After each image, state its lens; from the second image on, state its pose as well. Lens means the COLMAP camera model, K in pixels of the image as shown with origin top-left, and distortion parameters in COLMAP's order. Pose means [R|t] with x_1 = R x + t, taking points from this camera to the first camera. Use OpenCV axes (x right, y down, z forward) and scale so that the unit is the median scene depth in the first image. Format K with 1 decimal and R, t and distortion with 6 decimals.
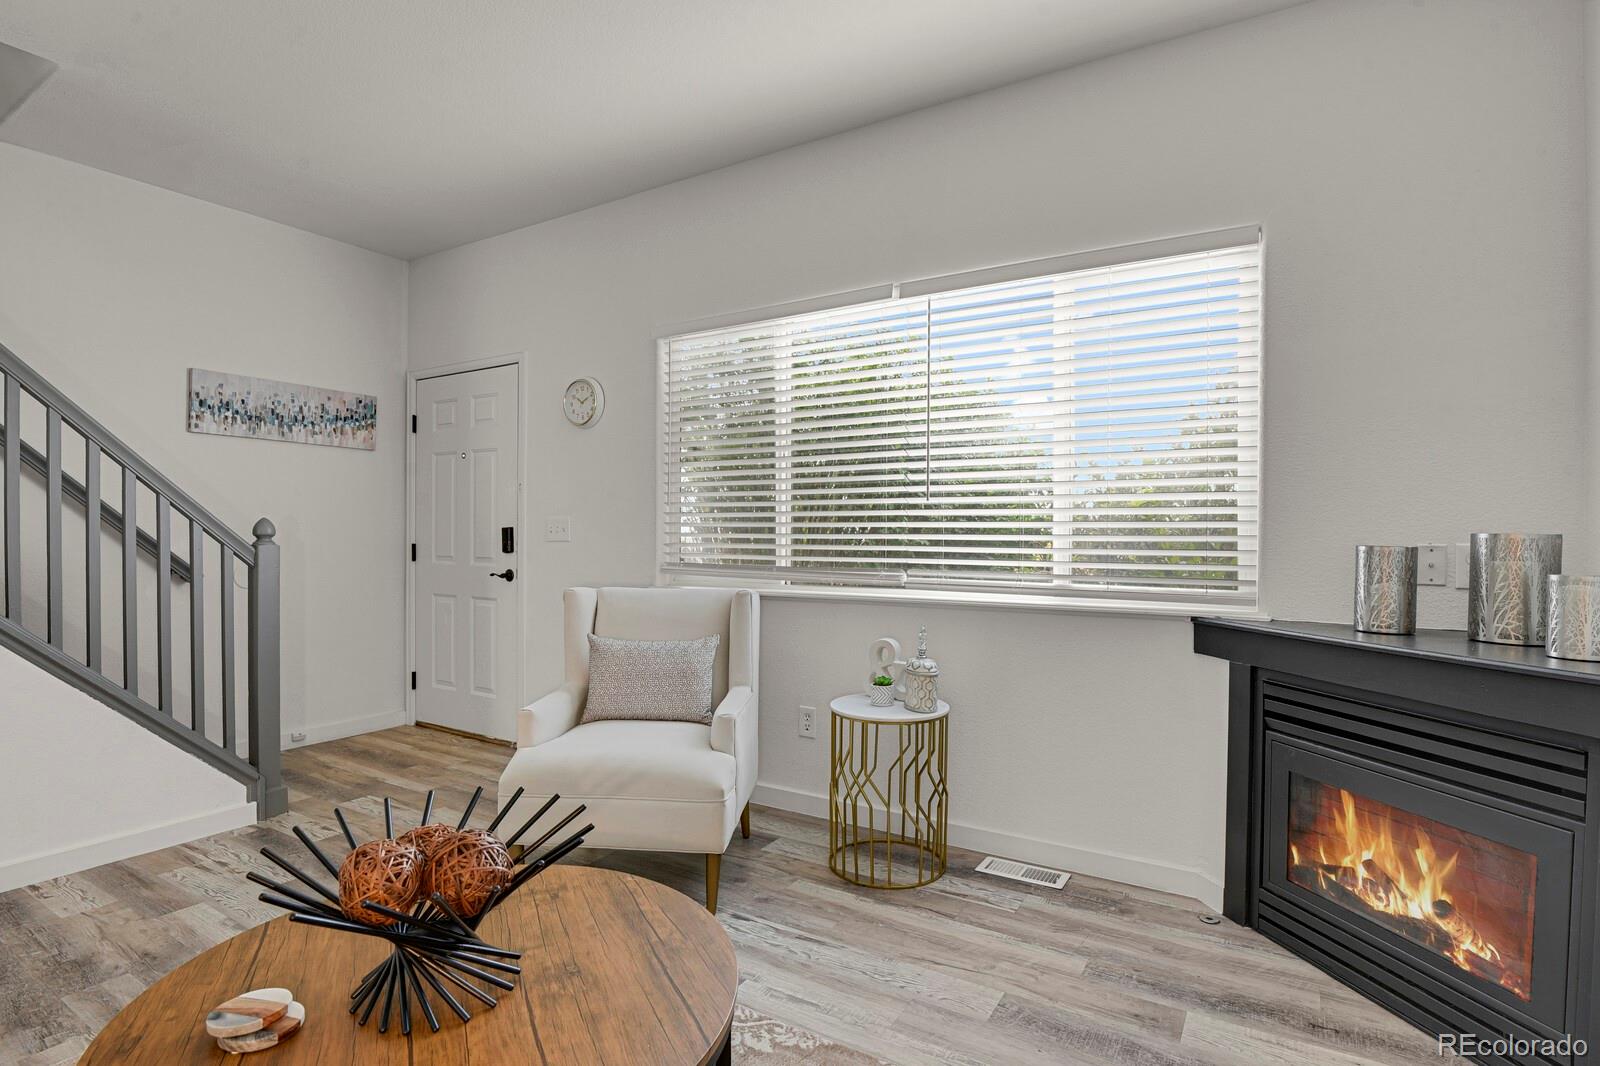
lens RADIAL K [[792.3, 0, 796.1], [0, 792.3, 540.7], [0, 0, 1]] dist [-0.023081, -0.000248]
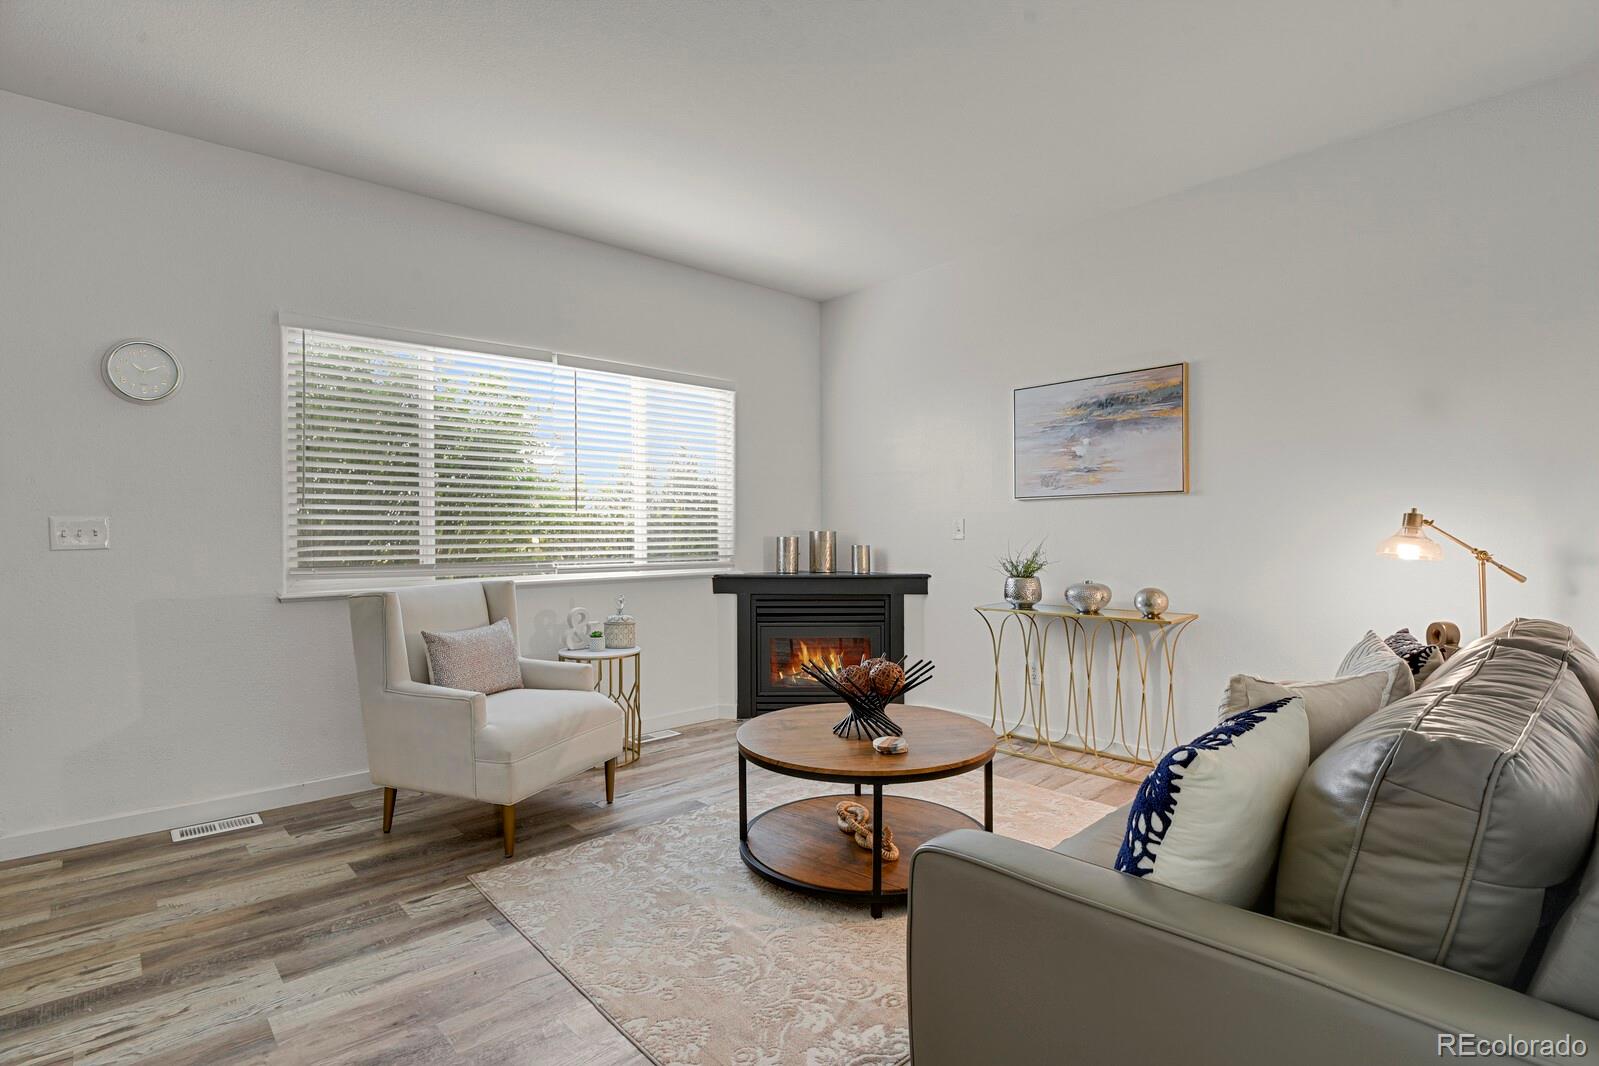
lens RADIAL K [[781.1, 0, 799.6], [0, 781.1, 537.7], [0, 0, 1]] dist [-0.018605, -0.007751]
pose [[0.269399, -0.013624, 0.962932, -1.303971], [0.013326, 0.999857, 0.010418, -0.013161], [-0.962936, 0.010025, 0.269542, 0.273223]]
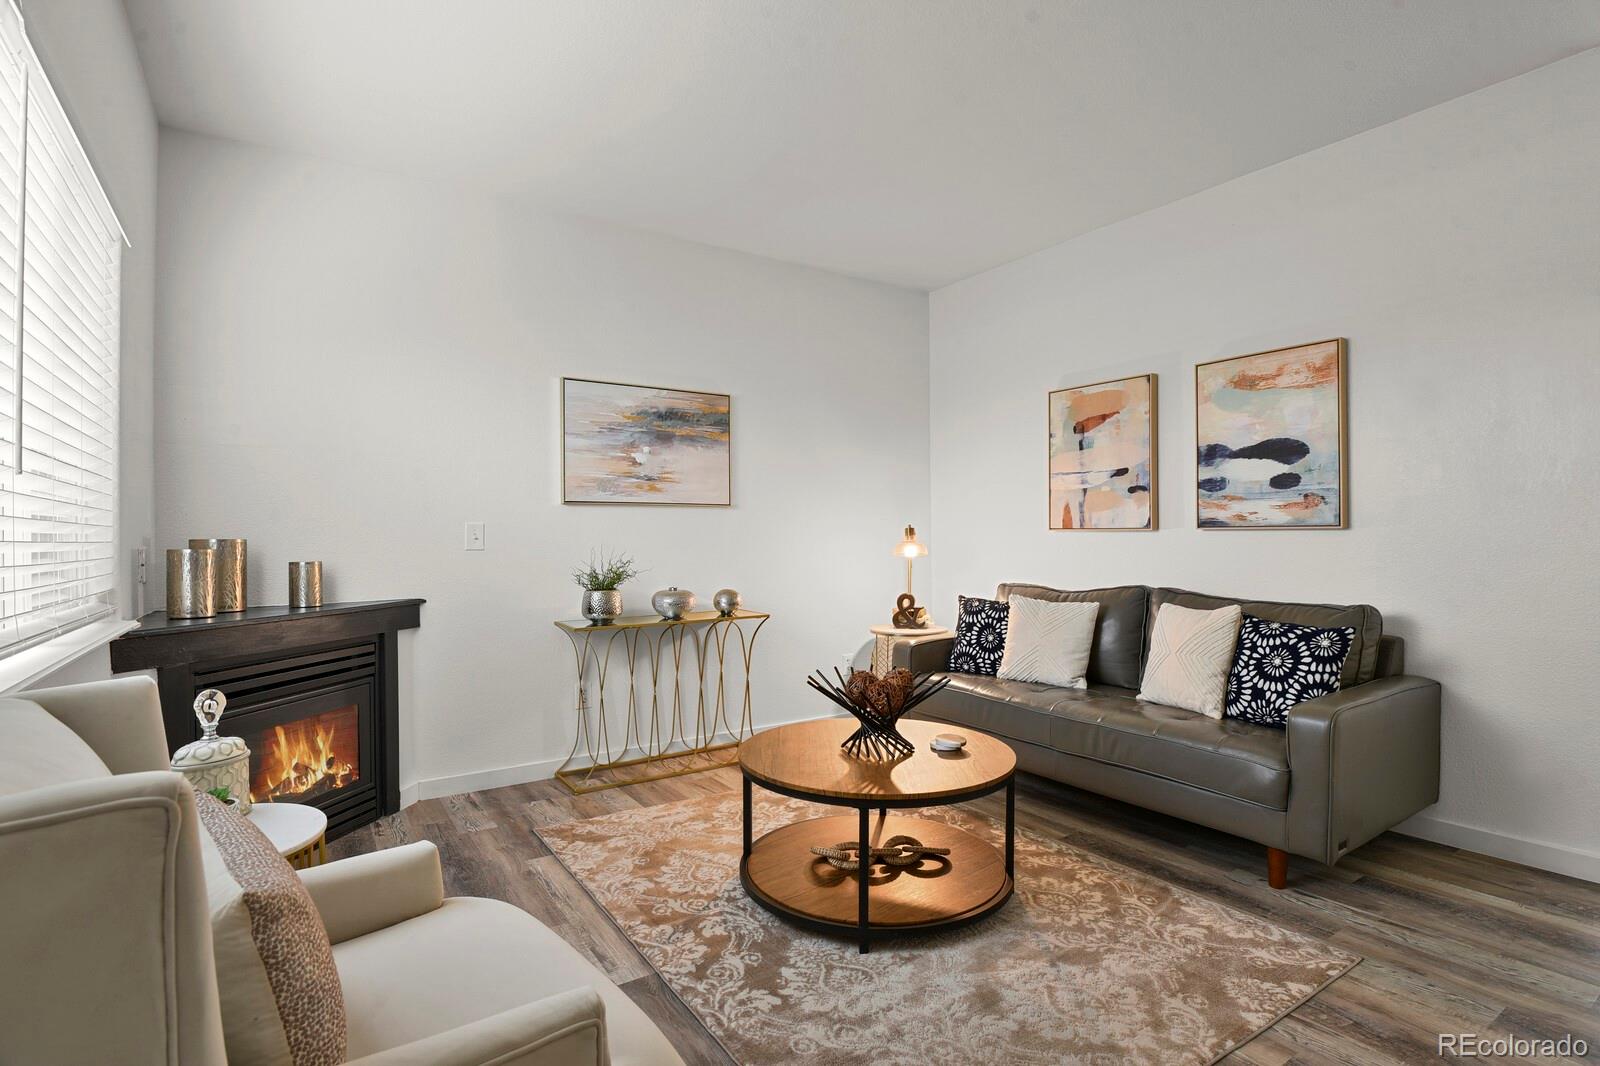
lens RADIAL K [[792.3, 0, 796.1], [0, 792.3, 540.7], [0, 0, 1]] dist [-0.023081, -0.000248]
pose [[-0.909126, -0.005834, 0.416481, -0.560481], [0.000999, 0.999868, 0.016188, -0.025384], [-0.416521, 0.015133, -0.909000, 1.487769]]
